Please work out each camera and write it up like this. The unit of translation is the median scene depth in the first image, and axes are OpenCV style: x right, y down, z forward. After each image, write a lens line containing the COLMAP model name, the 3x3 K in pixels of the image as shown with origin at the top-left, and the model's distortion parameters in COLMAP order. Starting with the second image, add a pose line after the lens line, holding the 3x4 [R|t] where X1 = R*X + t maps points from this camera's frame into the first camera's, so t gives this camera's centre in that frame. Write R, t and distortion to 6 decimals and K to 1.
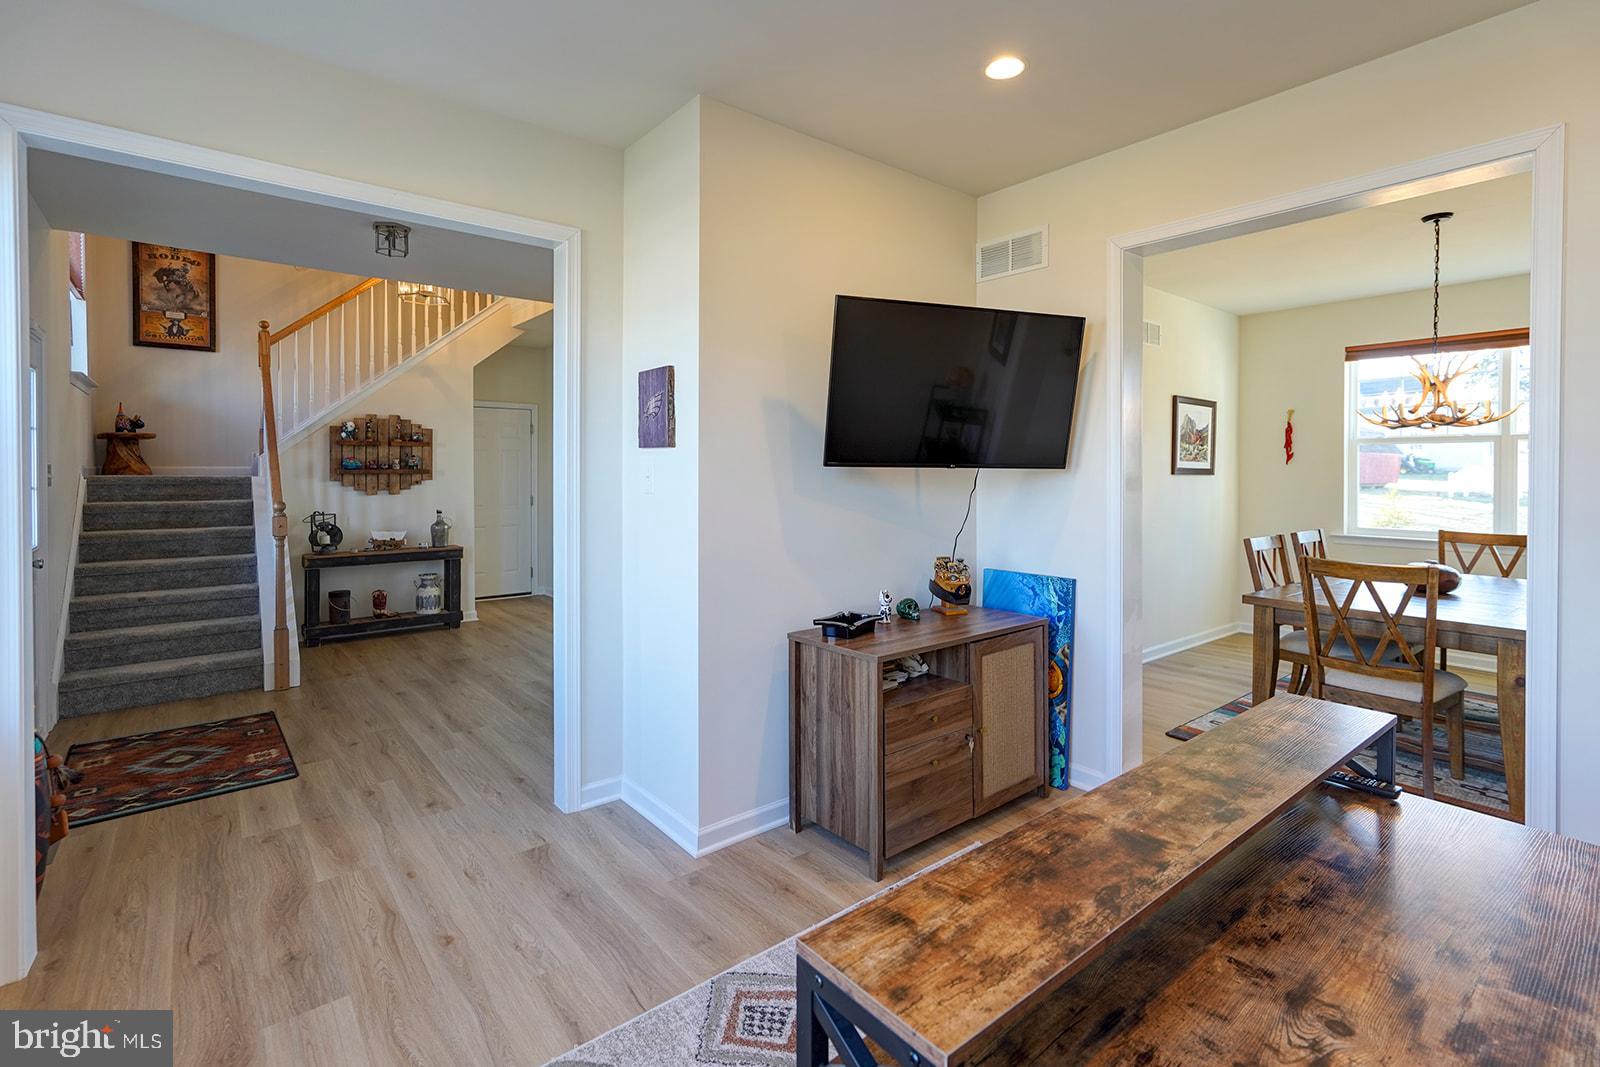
lens RADIAL K [[747.8, 0, 807.5], [0, 747.8, 478.4], [0, 0, 1]] dist [-0.007324, 0.010691]
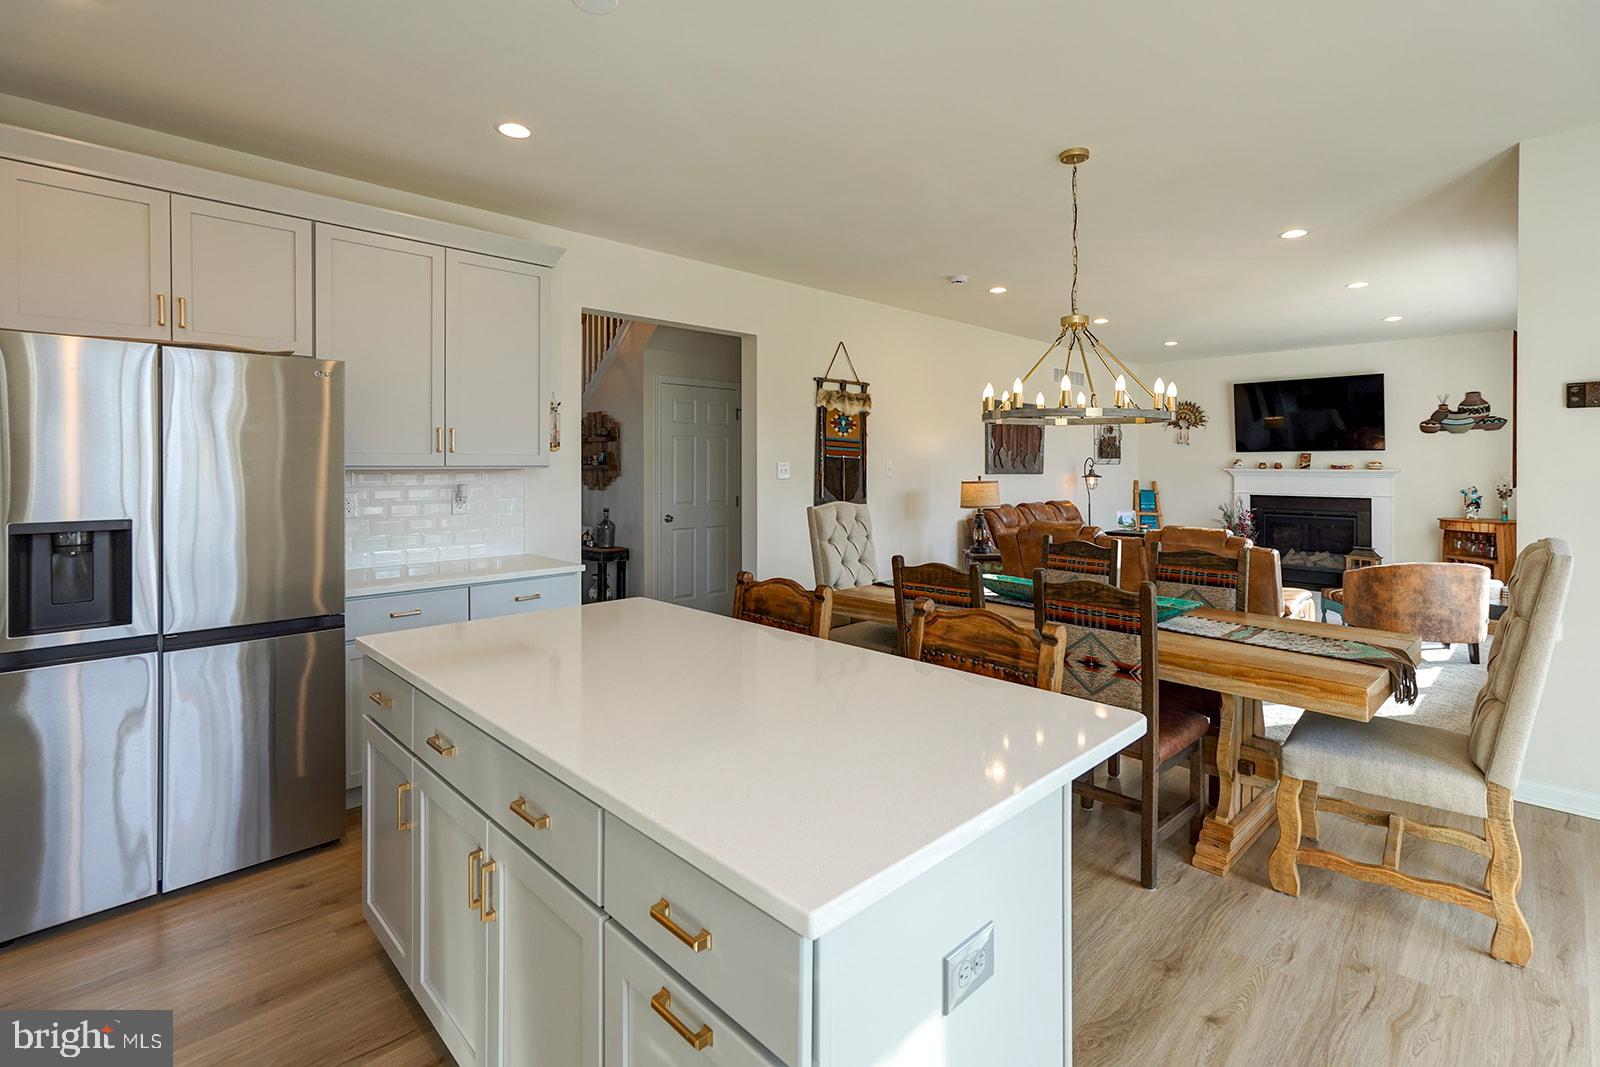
lens RADIAL K [[747.8, 0, 810.4], [0, 747.8, 453.7], [0, 0, 1]] dist [-0.007324, 0.010691]
pose [[0.066994, -0.019032, -0.997572, 0.507622], [-0.010466, 0.999750, -0.019777, -0.011585], [0.997698, 0.011766, 0.066778, 1.266454]]
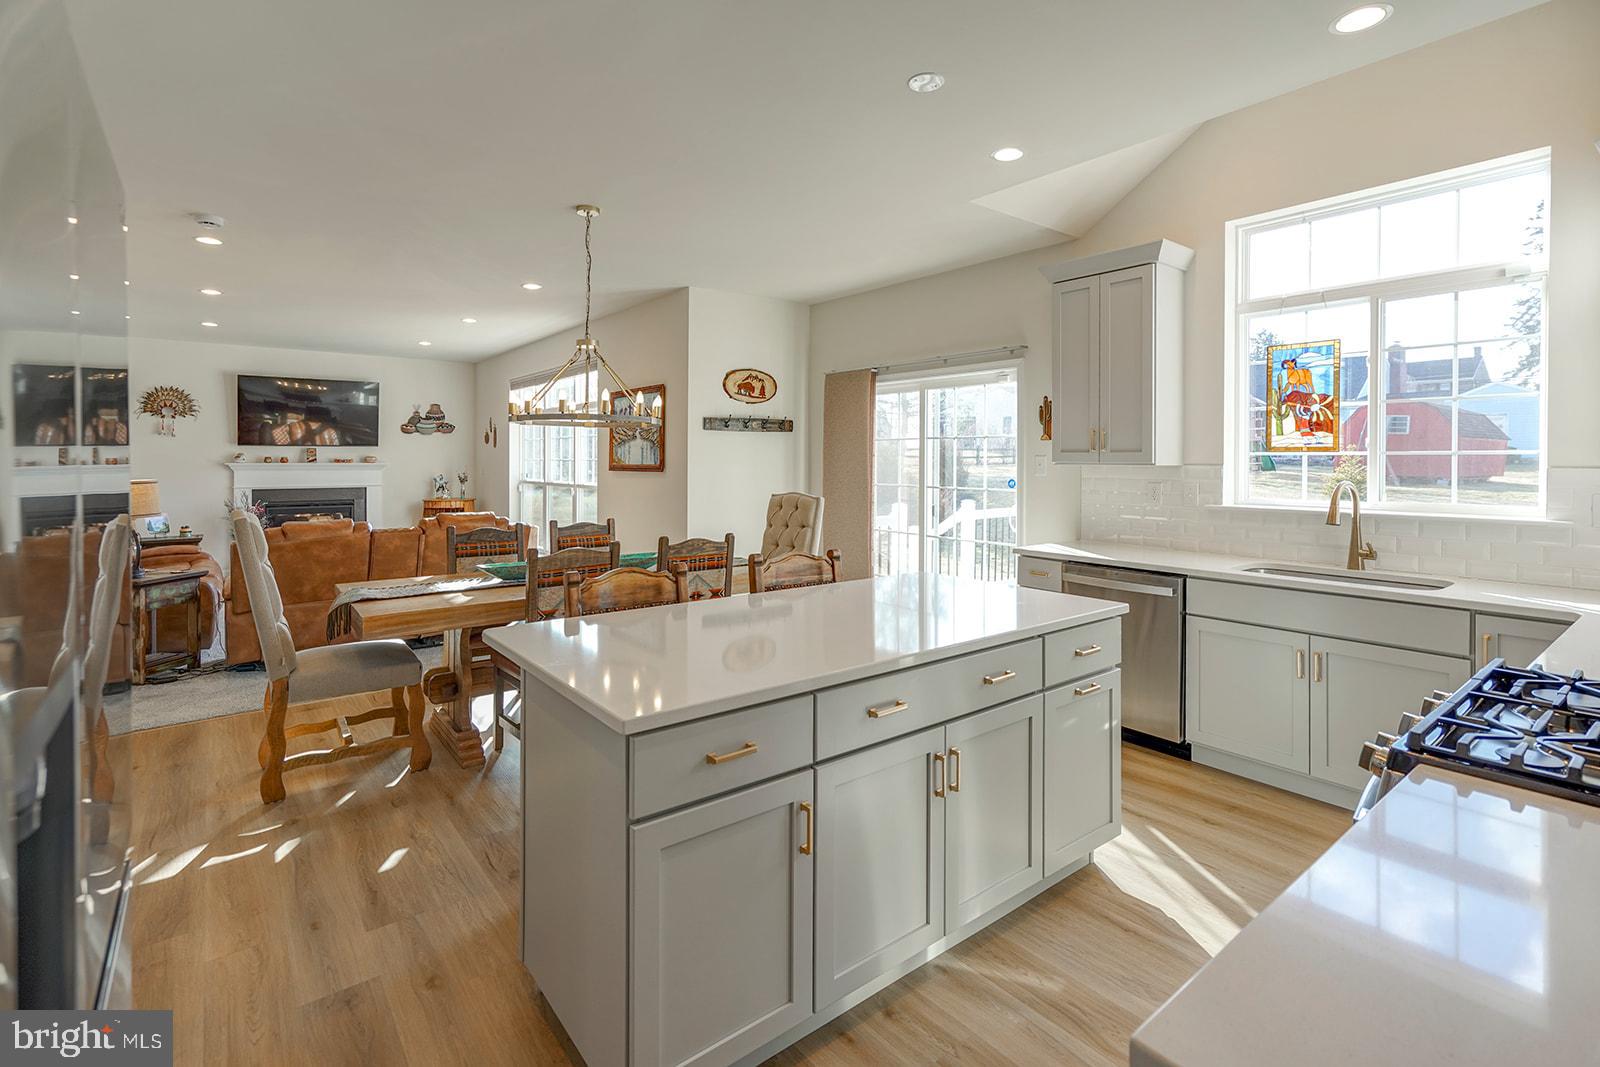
lens RADIAL K [[747.8, 0, 785.2], [0, 747.8, 463.6], [0, 0, 1]] dist [-0.007324, 0.010691]
pose [[0.998777, -0.004654, -0.049232, 0.195222], [0.004470, 0.999983, -0.003839, -0.008981], [0.049249, 0.003614, 0.998780, 0.840260]]
